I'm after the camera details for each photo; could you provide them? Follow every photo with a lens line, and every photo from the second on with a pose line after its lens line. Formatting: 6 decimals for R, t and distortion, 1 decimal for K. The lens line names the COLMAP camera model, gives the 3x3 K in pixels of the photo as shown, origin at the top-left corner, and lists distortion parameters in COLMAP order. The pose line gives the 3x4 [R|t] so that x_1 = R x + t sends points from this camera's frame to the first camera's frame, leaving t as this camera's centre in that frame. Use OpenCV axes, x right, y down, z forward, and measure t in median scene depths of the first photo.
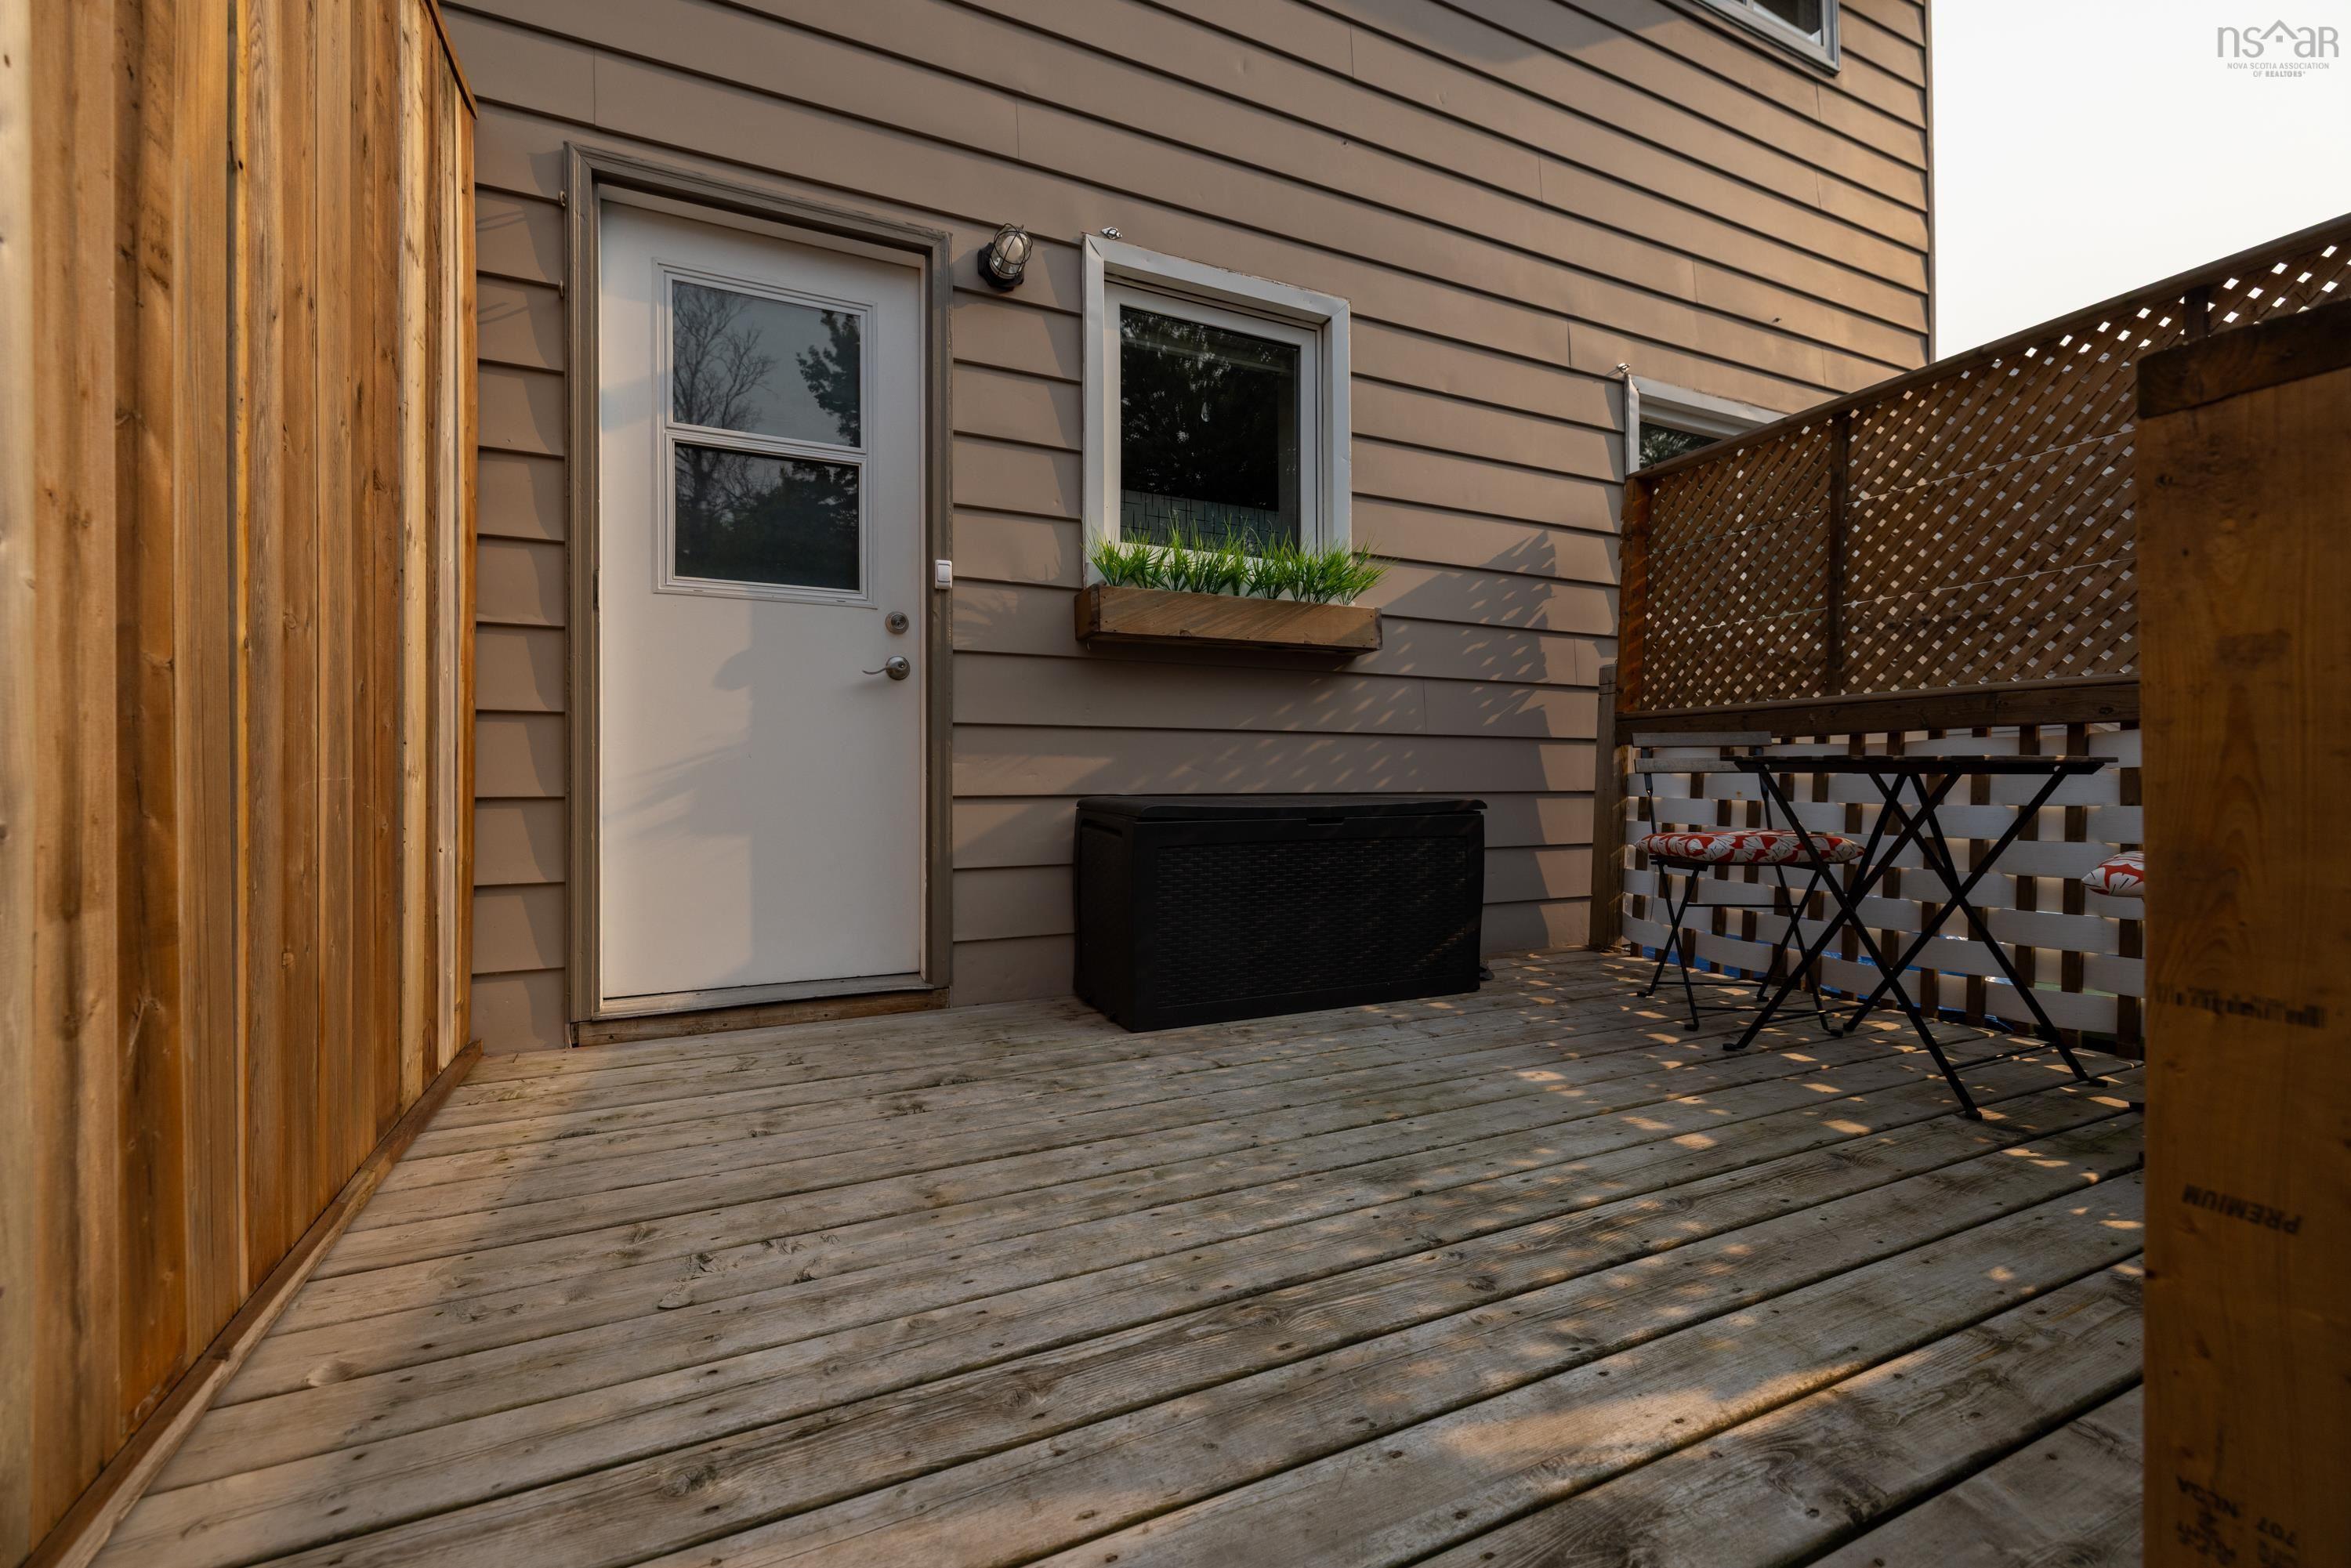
lens RADIAL K [[993.9, 0, 1175.5], [0, 993.9, 784.0], [0, 0, 1]] dist [0.001400, 0.000117]
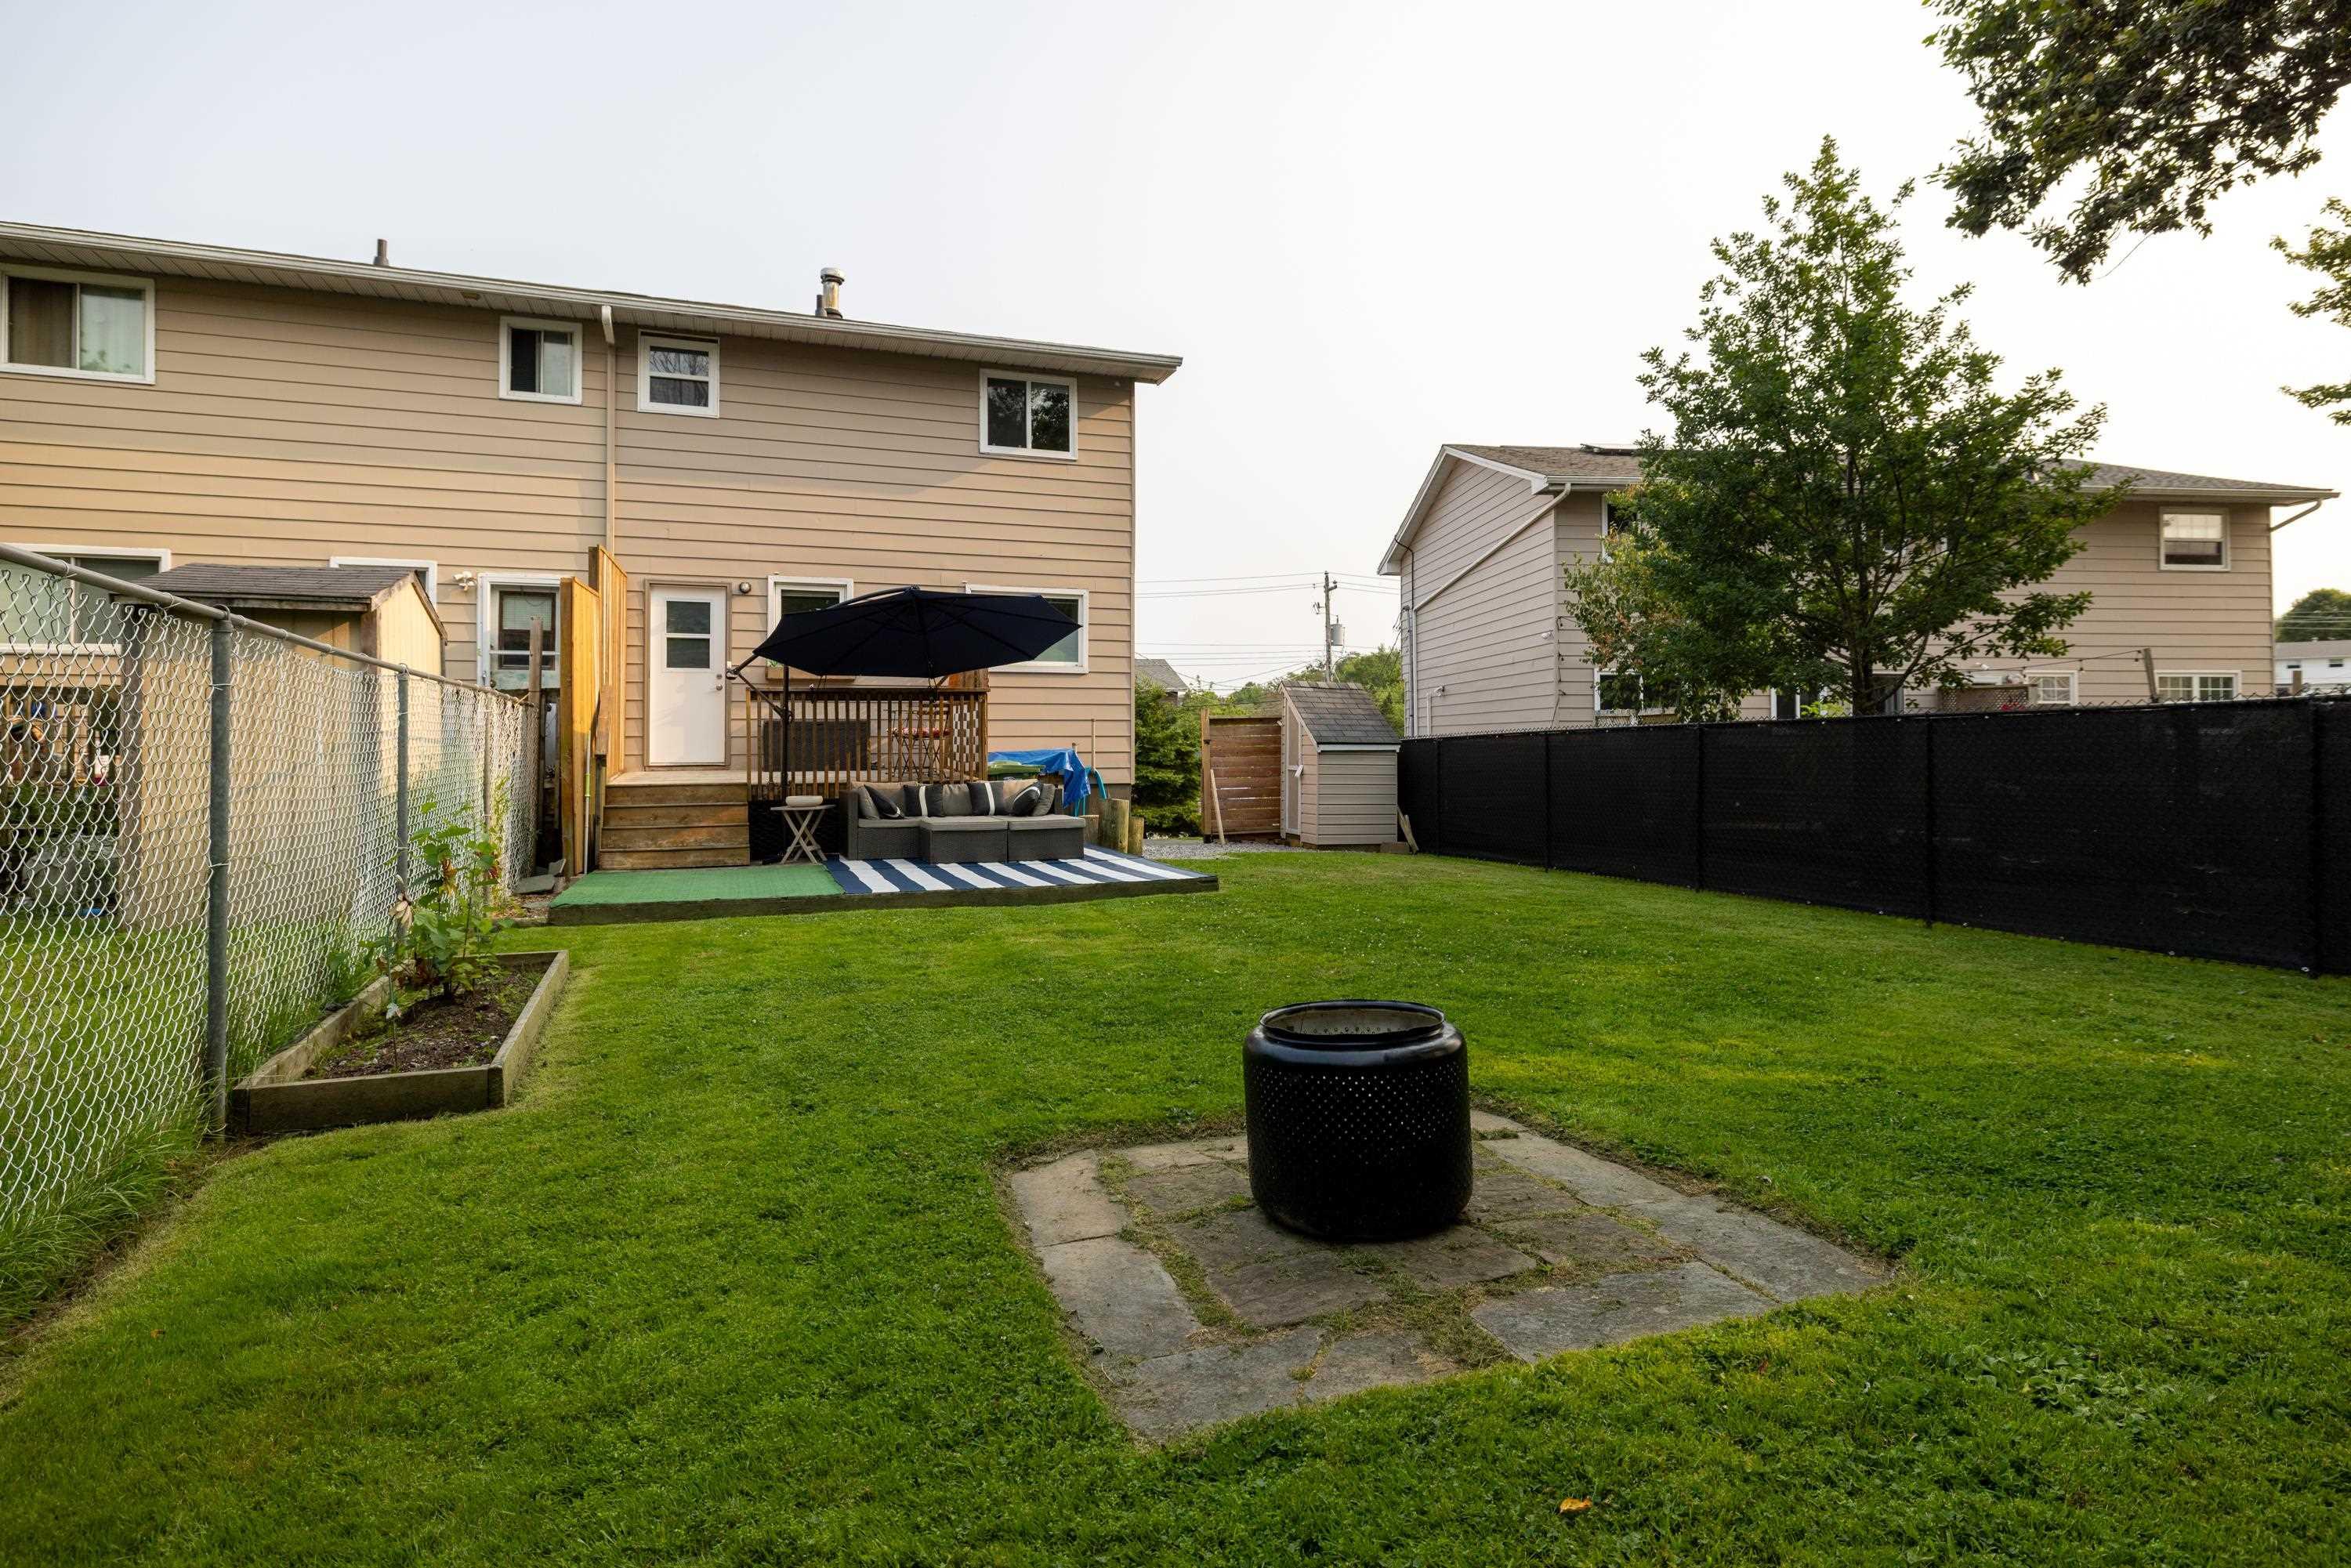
lens RADIAL K [[1237.7, 0, 1199.0], [0, 1237.7, 735.7], [0, 0, 1]] dist [-0.004631, 0.000361]
pose [[0.996321, 0.003827, -0.085611, 2.172314], [-0.003473, 0.999985, 0.004284, 0.054413], [0.085626, -0.003971, 0.996319, -3.990689]]
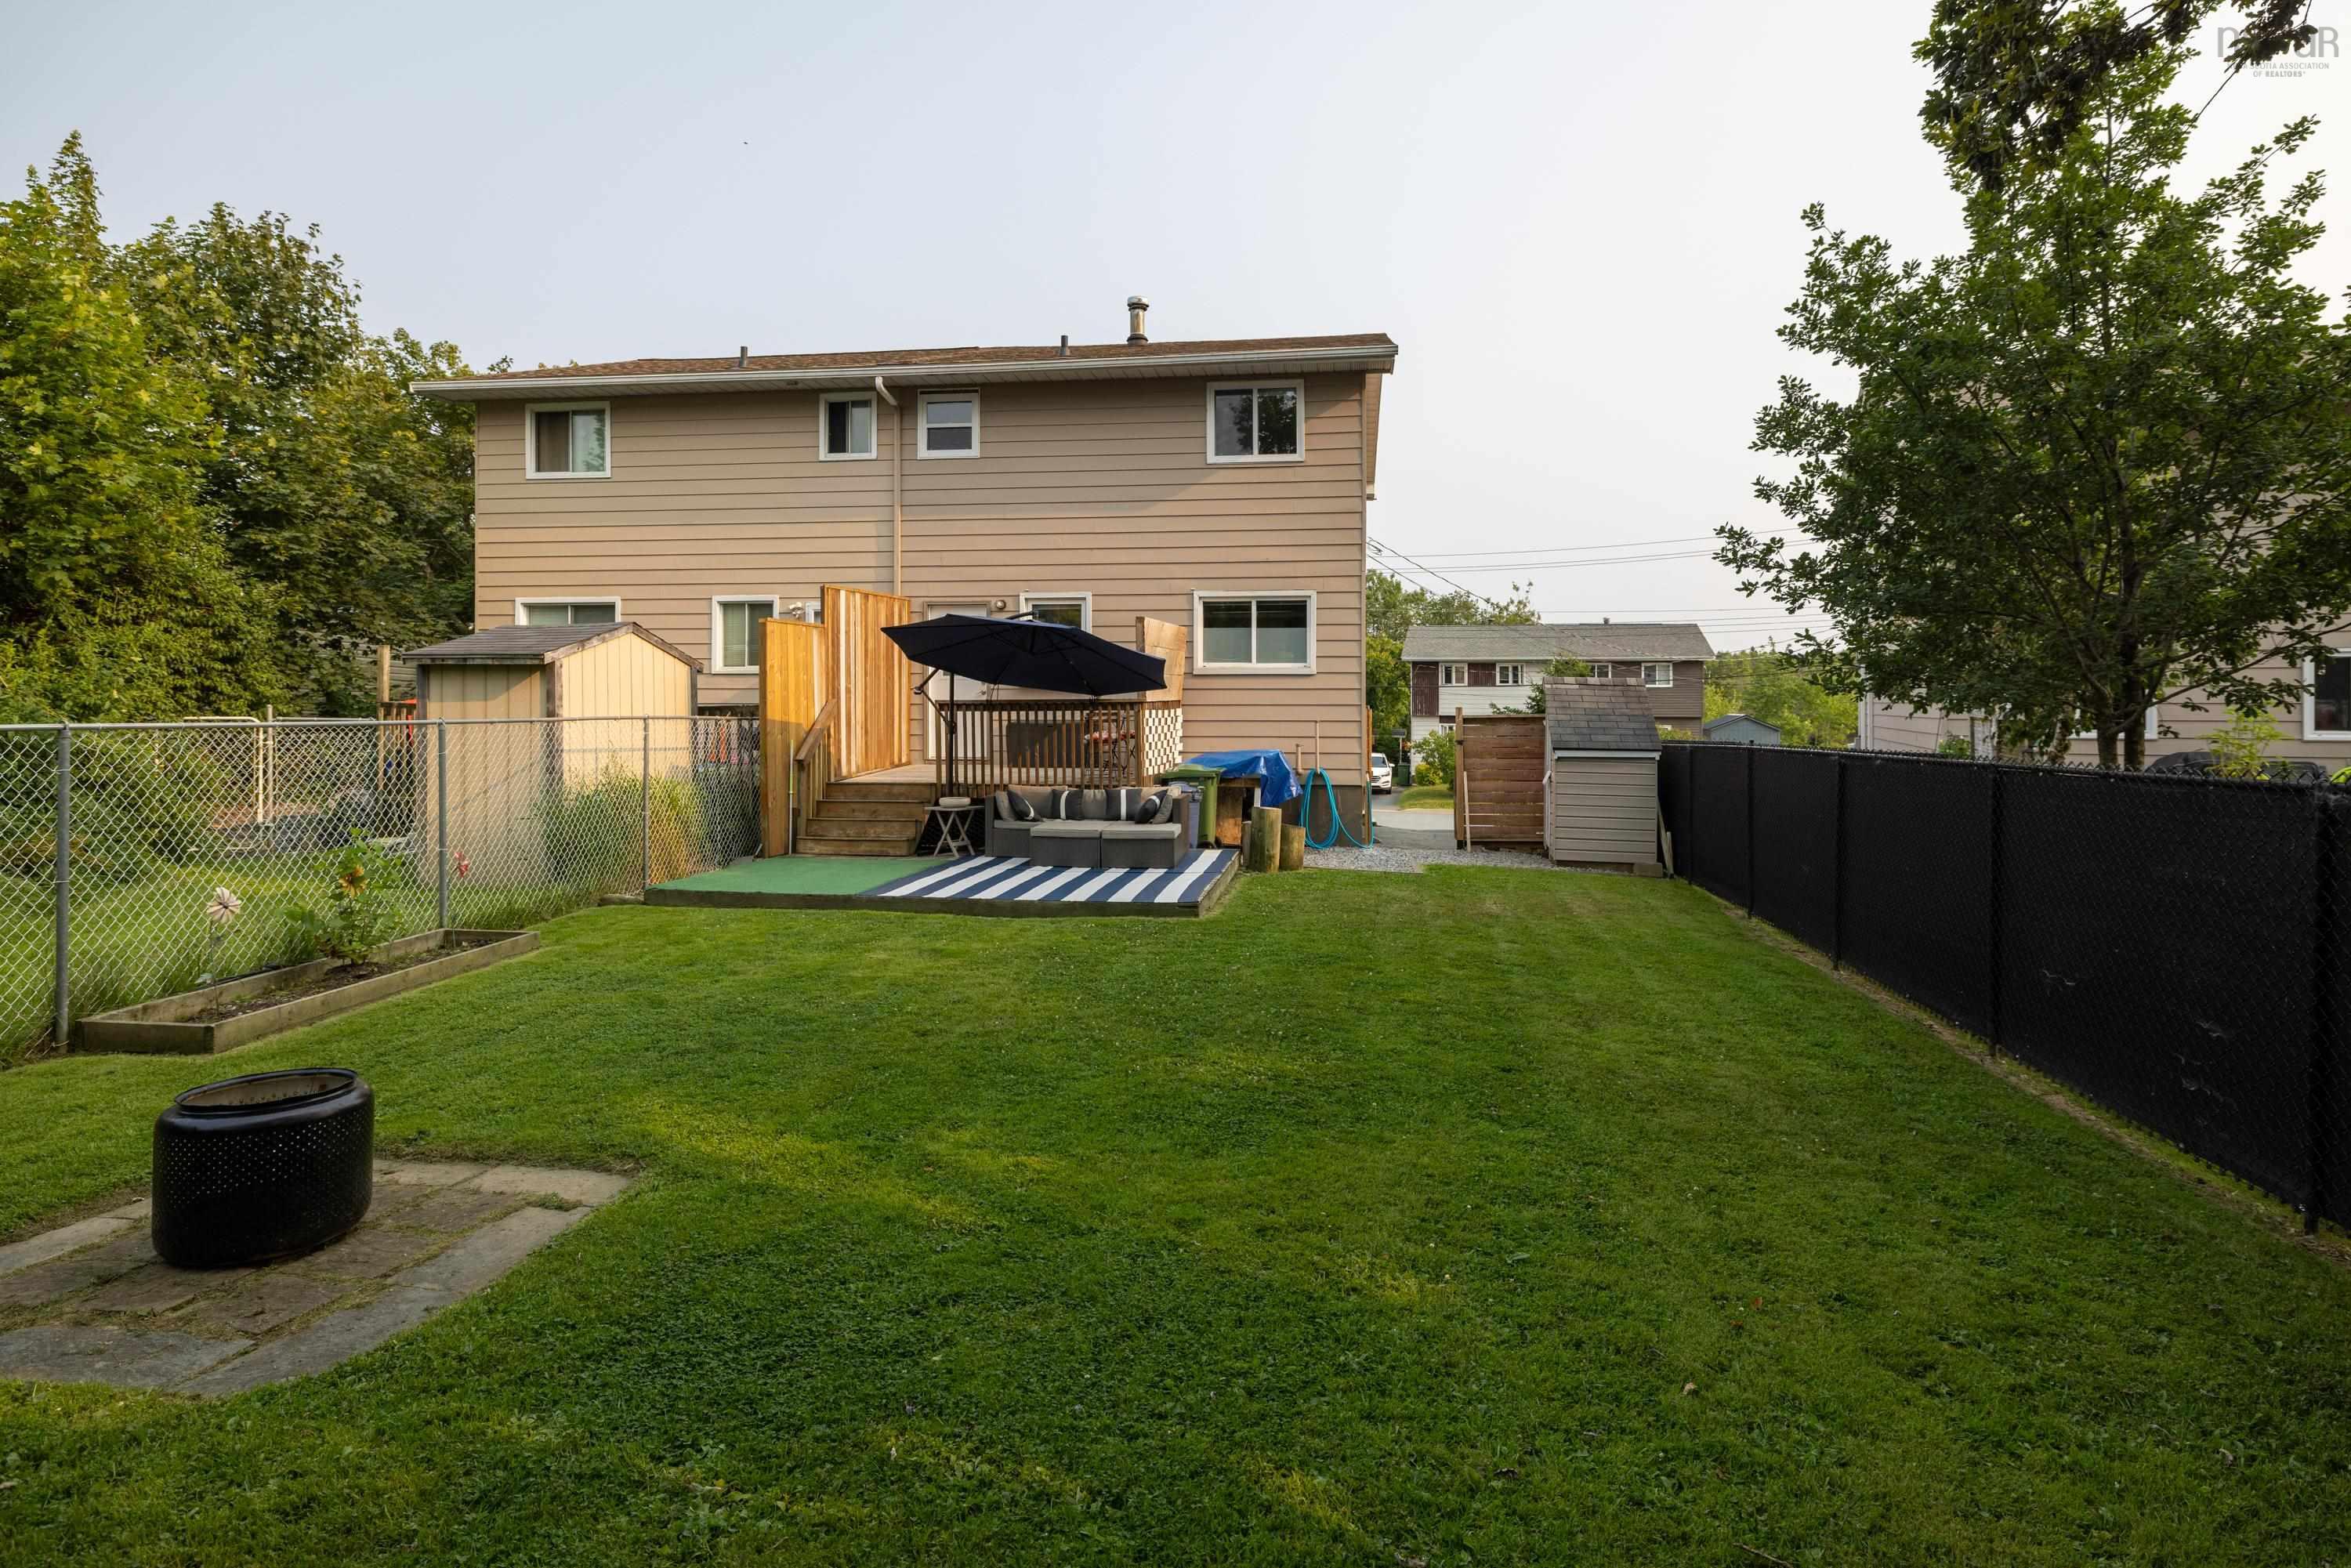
lens RADIAL K [[1244.0, 0, 1168.8], [0, 1244.0, 706.5], [0, 0, 1]] dist [-0.001770, -0.000661]
pose [[0.830915, 0.009921, -0.556311, 3.814233], [-0.002614, 0.999900, 0.013928, -0.136923], [0.556394, -0.010118, 0.830857, -3.474909]]
